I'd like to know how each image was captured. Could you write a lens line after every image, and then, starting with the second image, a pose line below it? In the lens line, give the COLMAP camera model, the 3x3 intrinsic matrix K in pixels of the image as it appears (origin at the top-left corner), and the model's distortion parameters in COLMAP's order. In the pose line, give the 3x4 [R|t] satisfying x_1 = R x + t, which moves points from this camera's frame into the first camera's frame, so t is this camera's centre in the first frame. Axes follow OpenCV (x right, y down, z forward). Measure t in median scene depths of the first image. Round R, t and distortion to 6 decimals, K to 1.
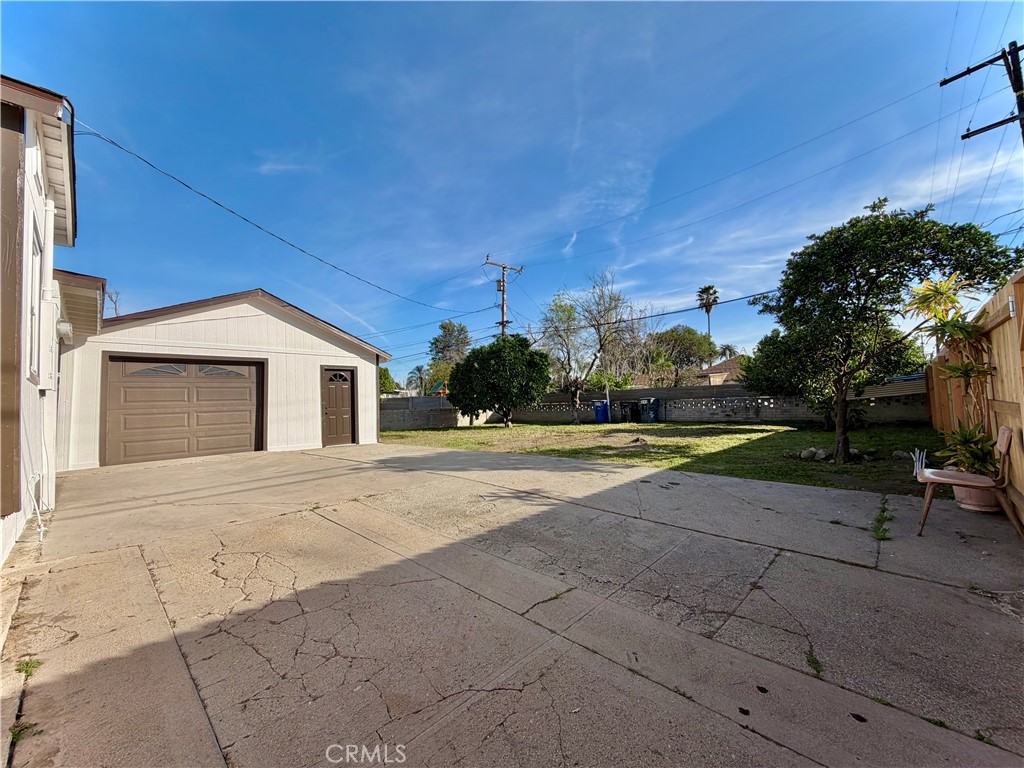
lens RADIAL K [[405.9, 0, 502.0], [0, 405.9, 460.2], [0, 0, 1]] dist [0.019721, -0.000006]
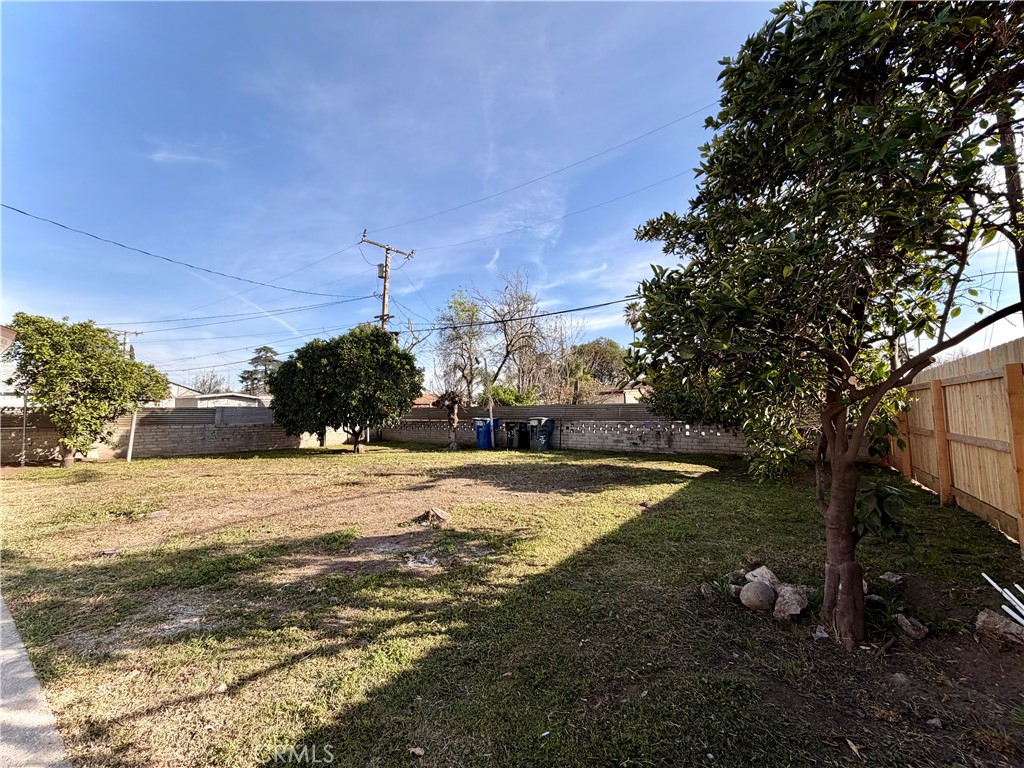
lens RADIAL K [[408.2, 0, 507.9], [0, 408.2, 383.7], [0, 0, 1]] dist [-0.001182, -0.000115]
pose [[0.987385, 0.038097, 0.153688, 0.085981], [-0.004827, 0.977415, -0.211275, -0.025026], [-0.158266, 0.207868, 0.965268, 0.120287]]
